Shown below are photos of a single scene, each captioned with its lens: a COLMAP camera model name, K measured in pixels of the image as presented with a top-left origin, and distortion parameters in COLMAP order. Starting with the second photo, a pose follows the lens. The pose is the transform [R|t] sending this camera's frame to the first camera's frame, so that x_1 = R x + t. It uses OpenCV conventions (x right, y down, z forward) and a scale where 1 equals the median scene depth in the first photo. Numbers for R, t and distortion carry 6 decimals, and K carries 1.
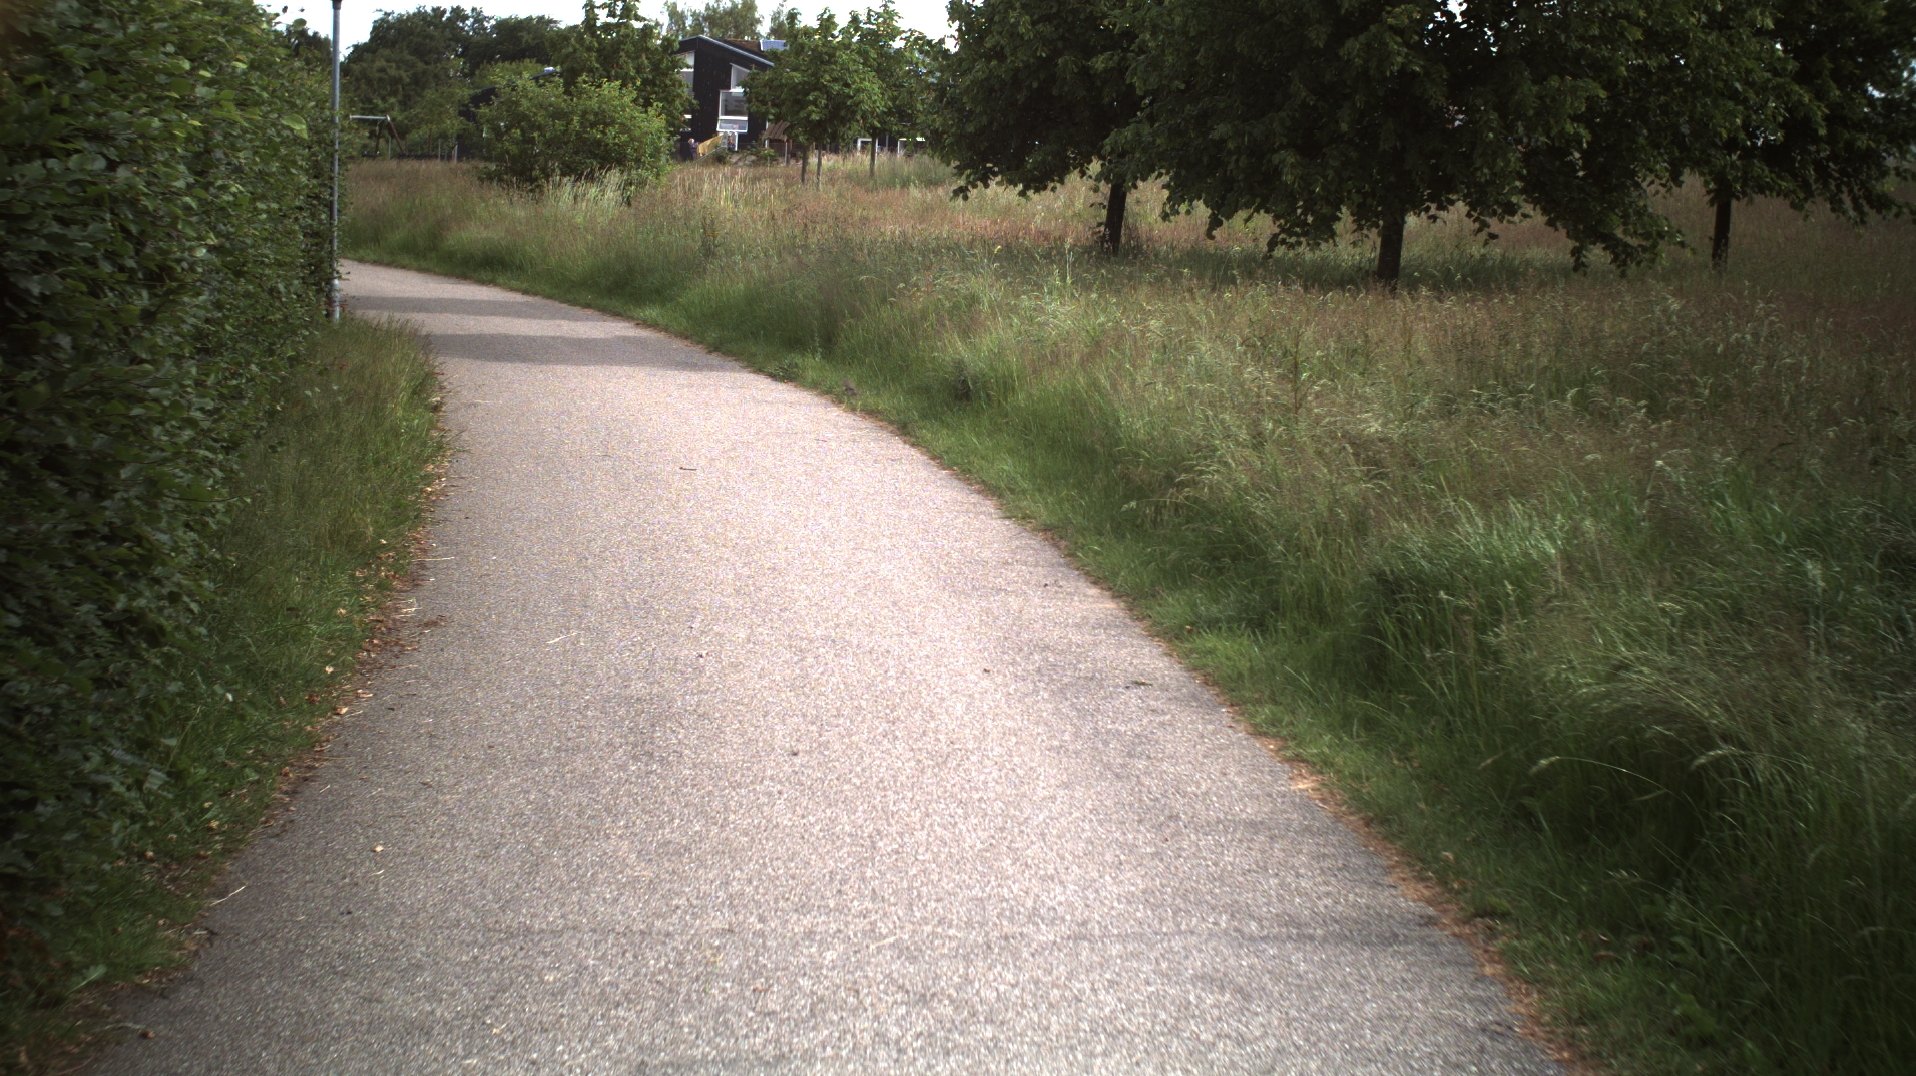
lens RADIAL K [[3102.0, 0, 958.0], [0, 3102.0, 538.0], [0, 0, 1]] dist [-0.196164, -0.166191]
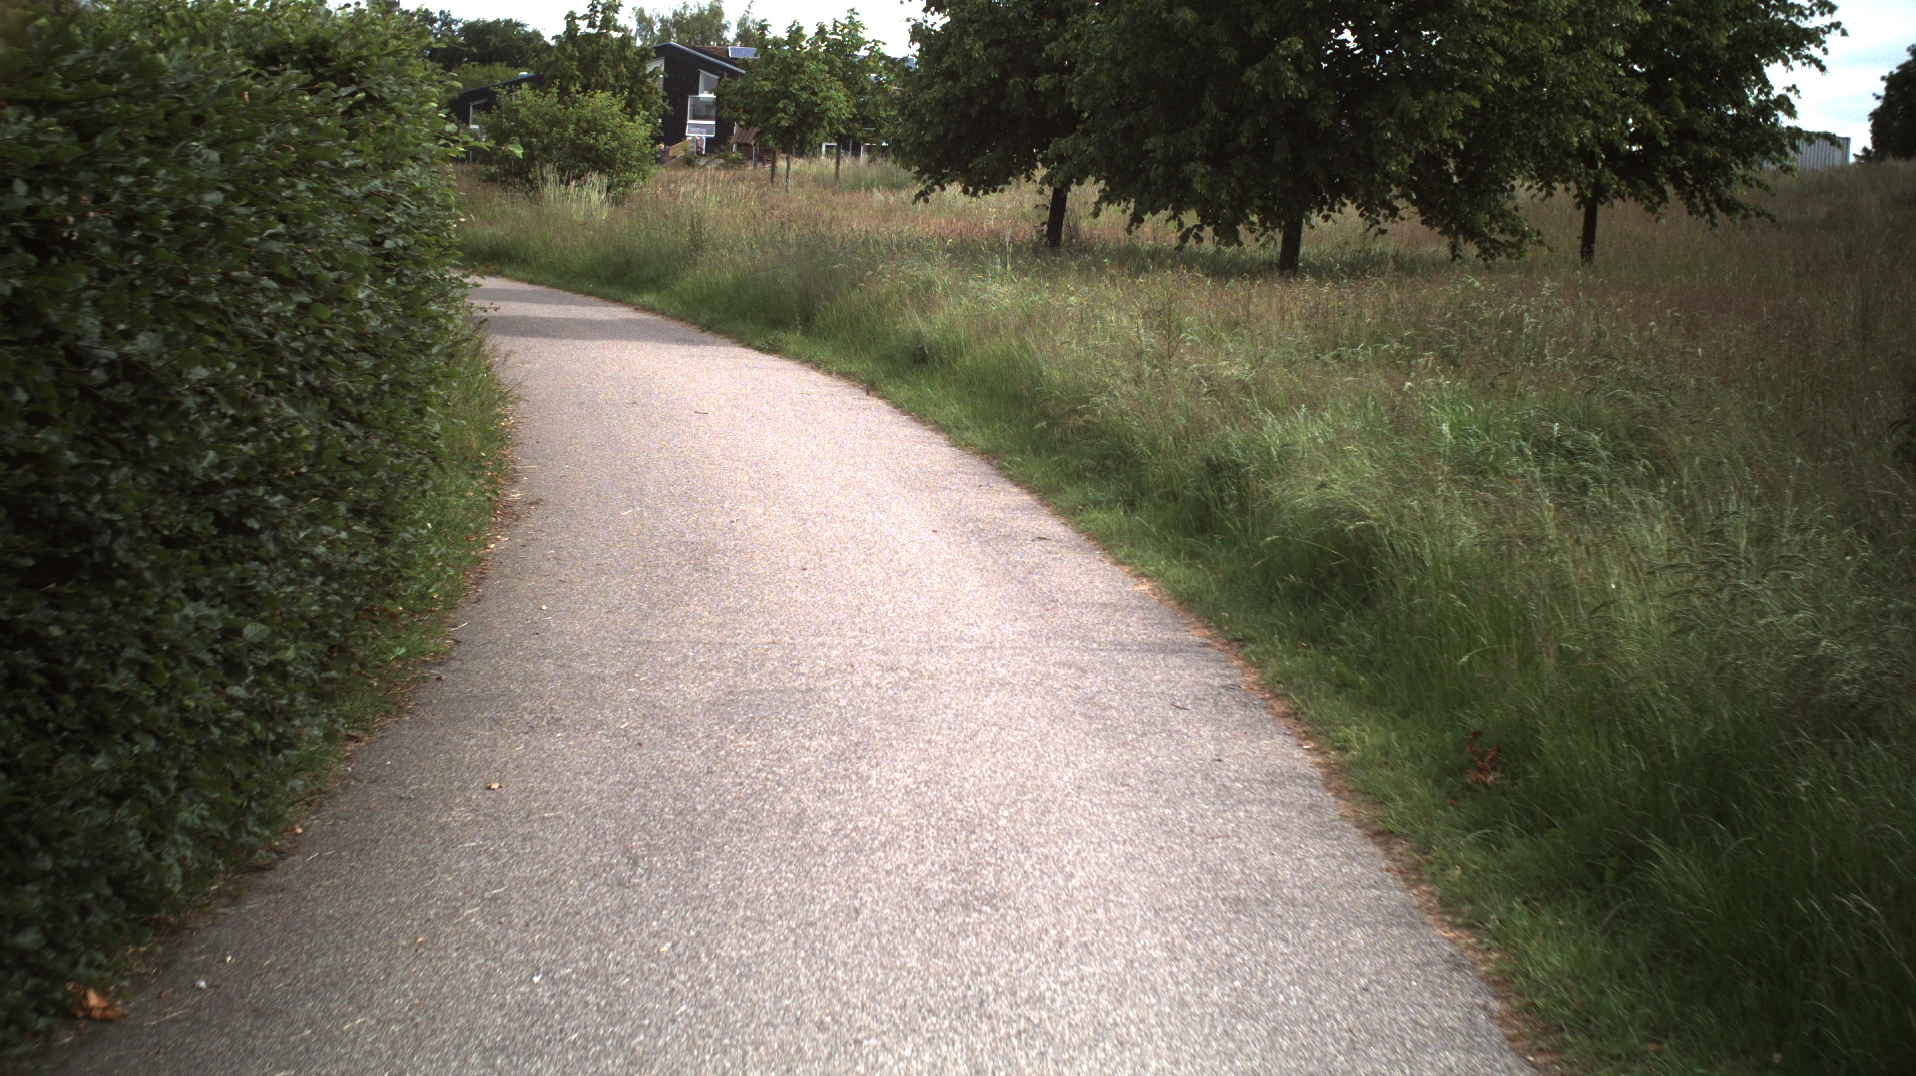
lens RADIAL K [[3102.0, 0, 958.0], [0, 3102.0, 538.0], [0, 0, 1]] dist [-0.196164, -0.166191]
pose [[0.999910, 0.003783, 0.012859, 0.000614], [-0.003770, 0.999992, -0.001078, 0.016764], [-0.012863, 0.001029, 0.999917, -0.146972]]
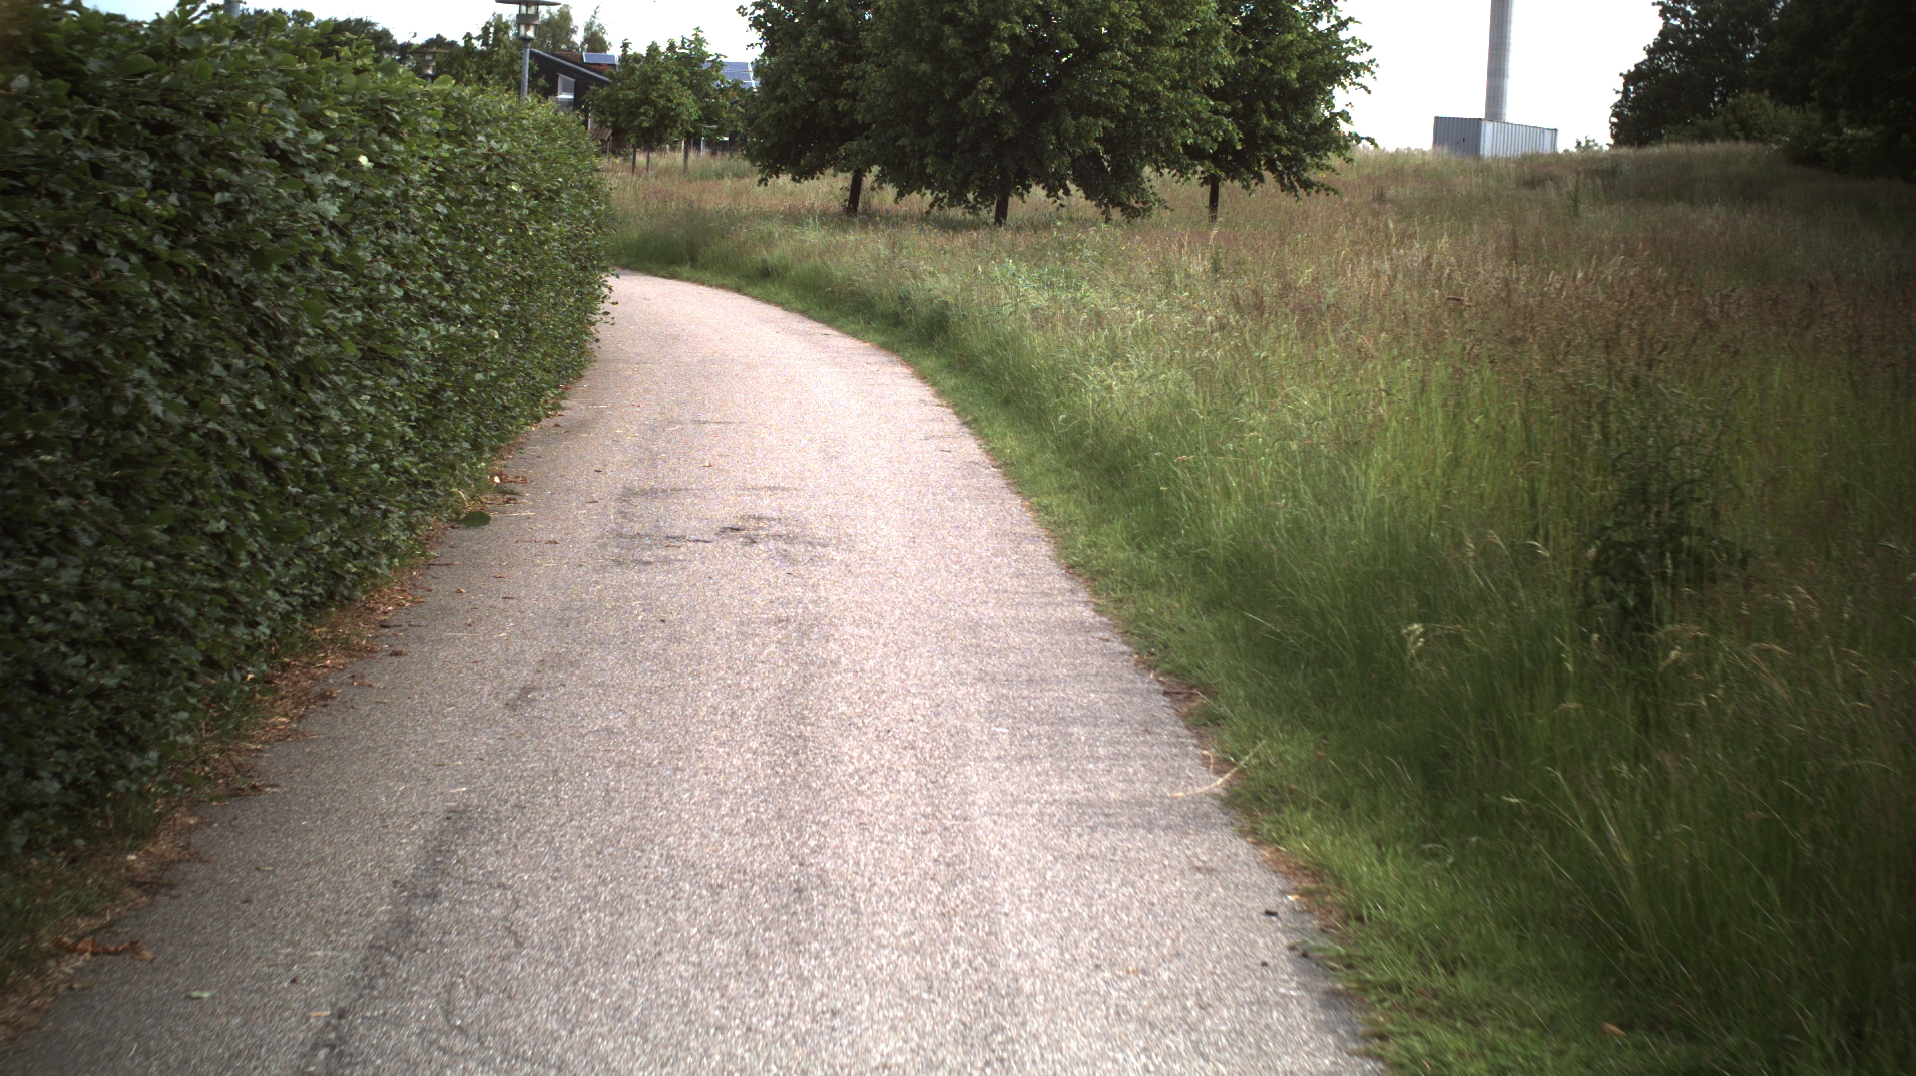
lens RADIAL K [[3102.0, 0, 958.0], [0, 3102.0, 538.0], [0, 0, 1]] dist [-0.196164, -0.166191]
pose [[0.997750, -0.004449, 0.066898, -0.006326], [0.004309, 0.999988, 0.002239, 0.084991], [-0.066907, -0.001945, 0.997757, -0.735459]]
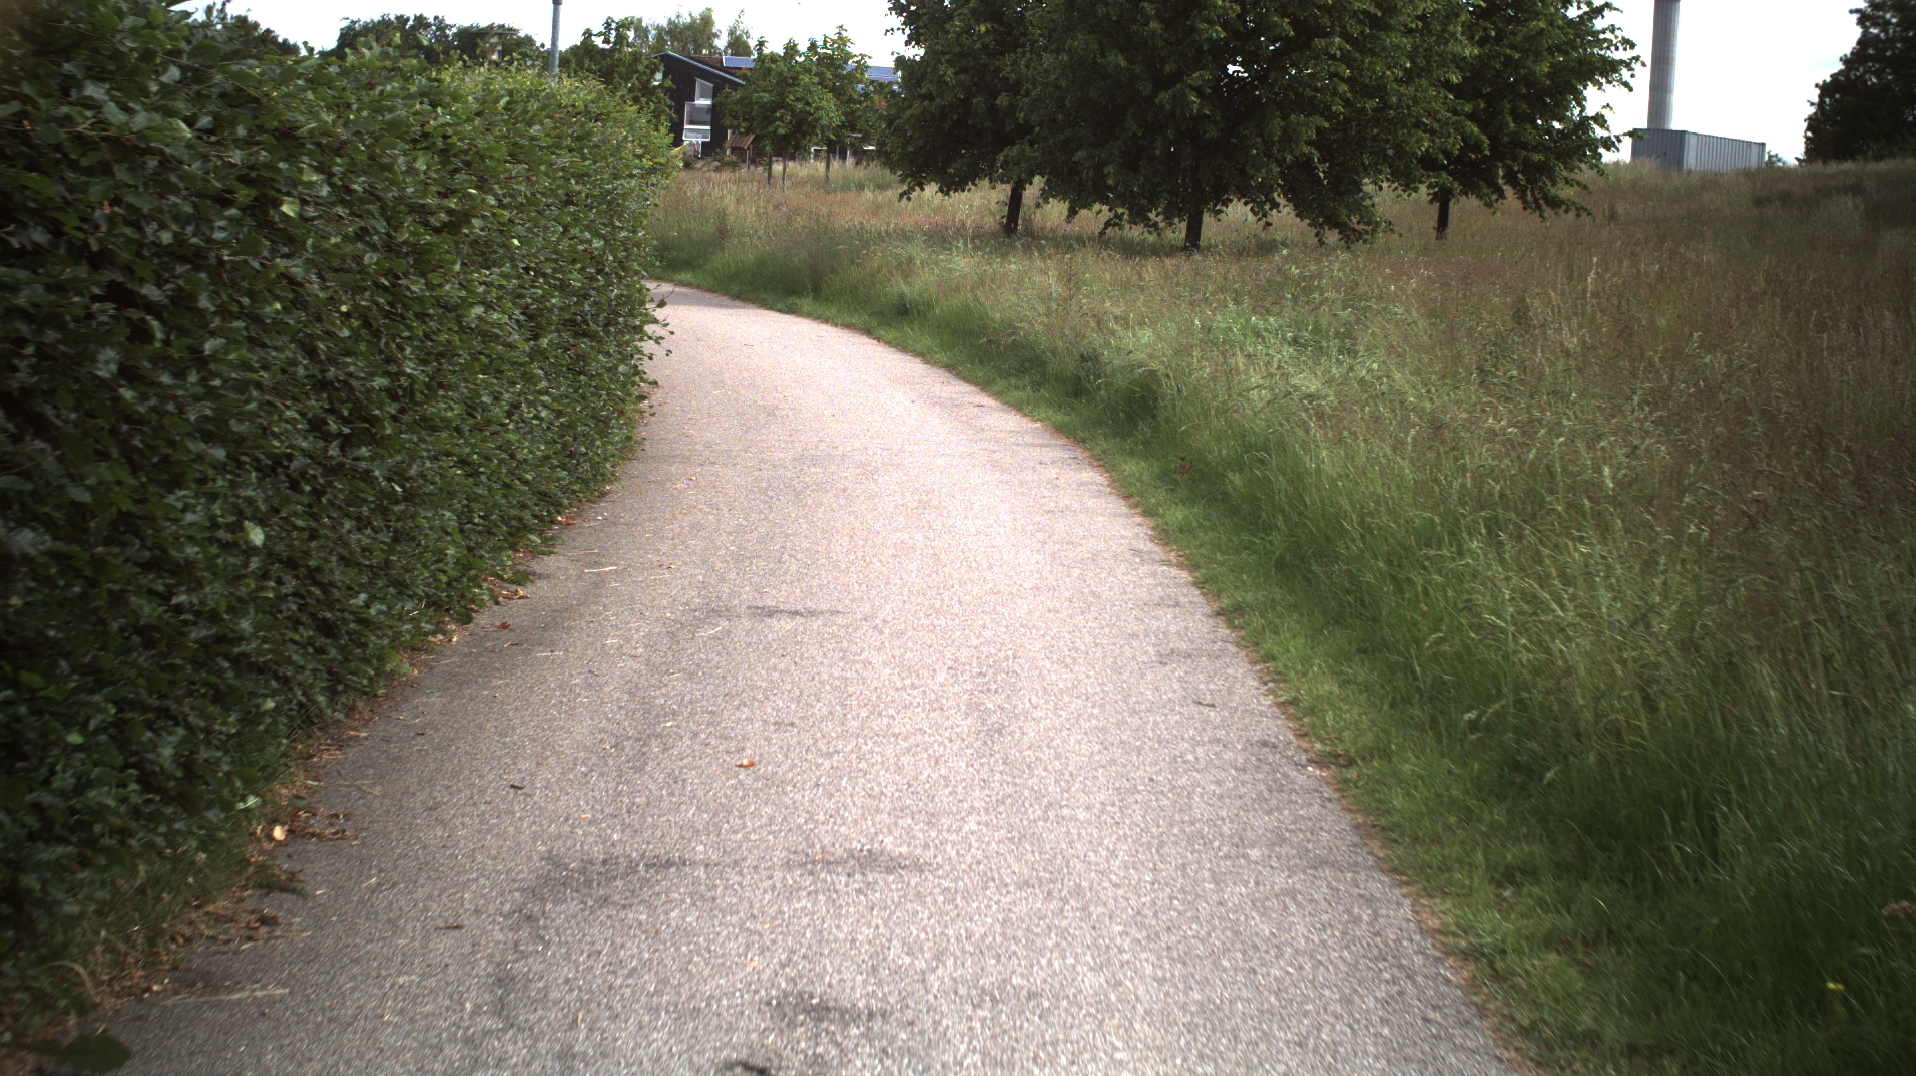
lens RADIAL K [[3102.0, 0, 958.0], [0, 3102.0, 538.0], [0, 0, 1]] dist [-0.196164, -0.166191]
pose [[0.999819, 0.004229, 0.018569, 0.000290], [-0.004198, 0.999990, -0.001700, 0.051351], [-0.018576, 0.001621, 0.999826, -0.441710]]
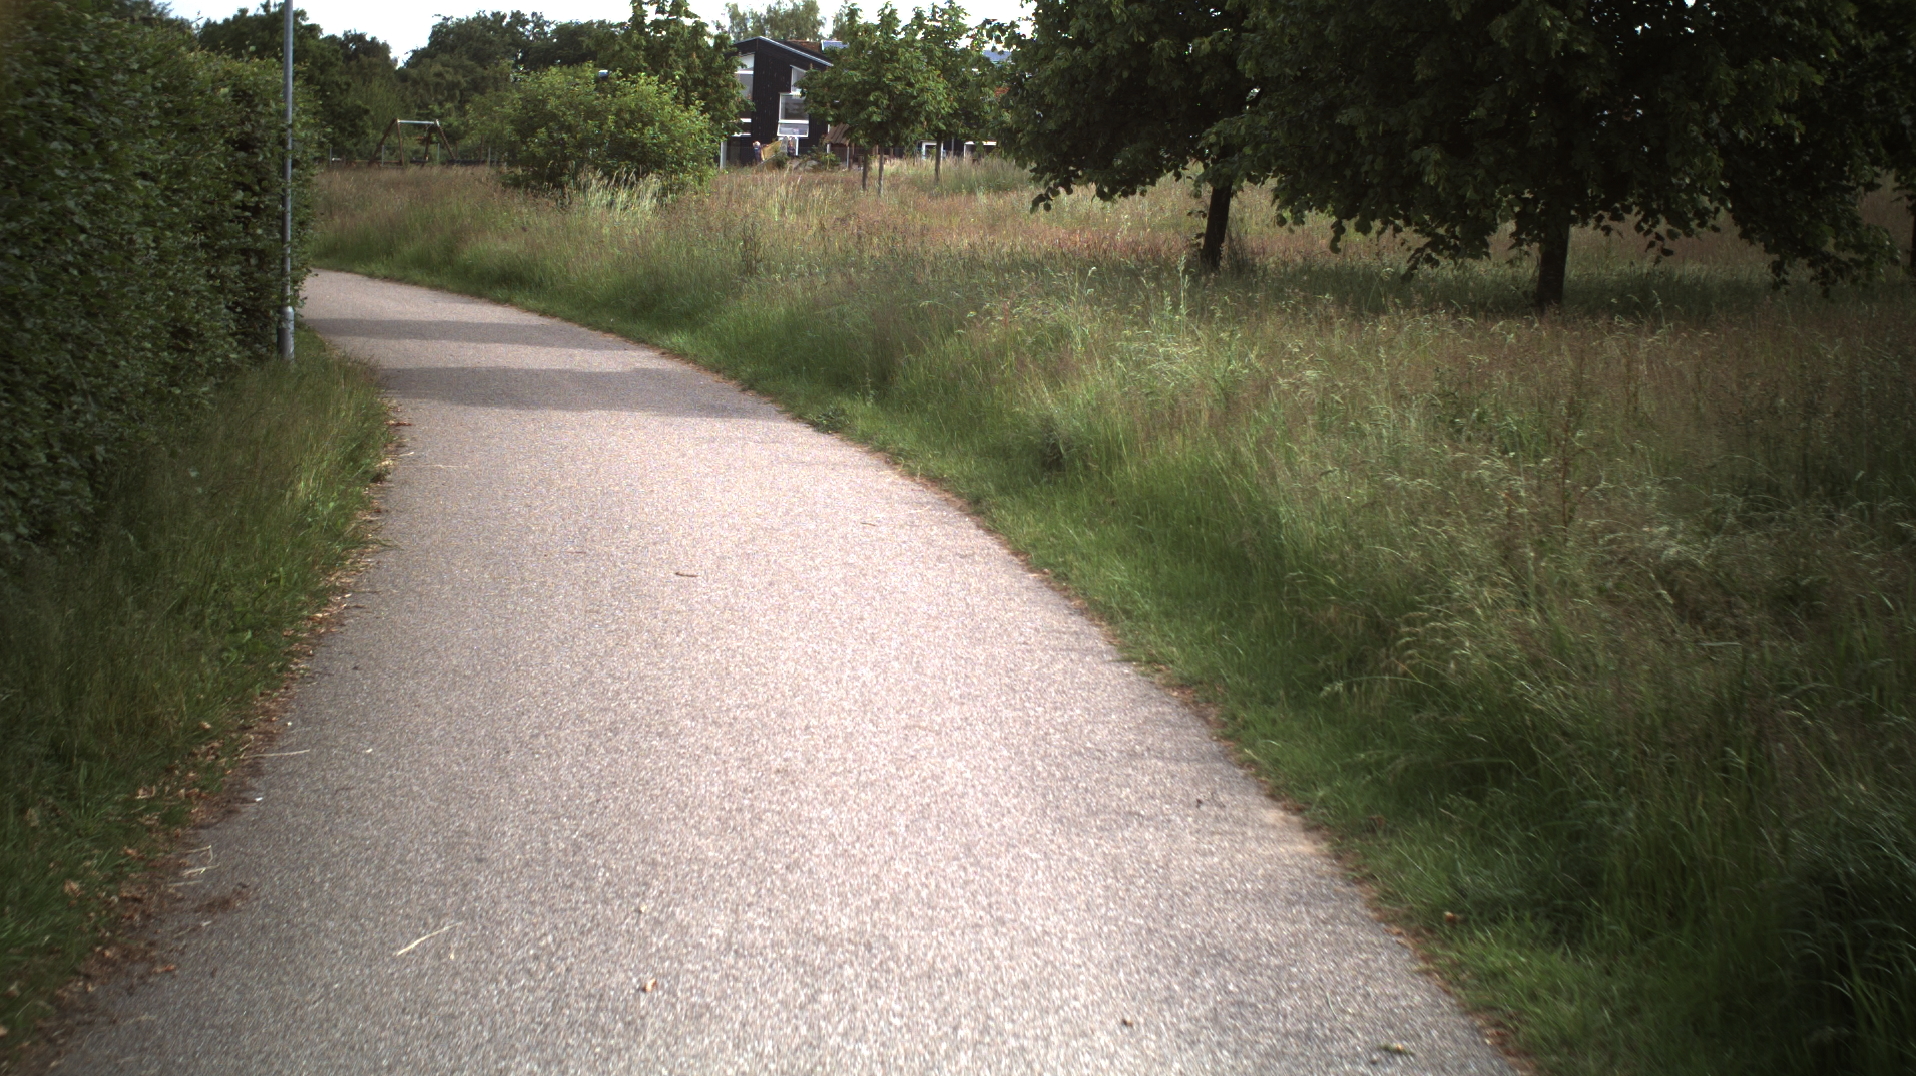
lens RADIAL K [[3102.0, 0, 958.0], [0, 3102.0, 538.0], [0, 0, 1]] dist [-0.196164, -0.166191]
pose [[0.999774, -0.000849, -0.021256, -0.003636], [0.000811, 0.999998, -0.001800, -0.016843], [0.021258, 0.001783, 0.999772, 0.147499]]
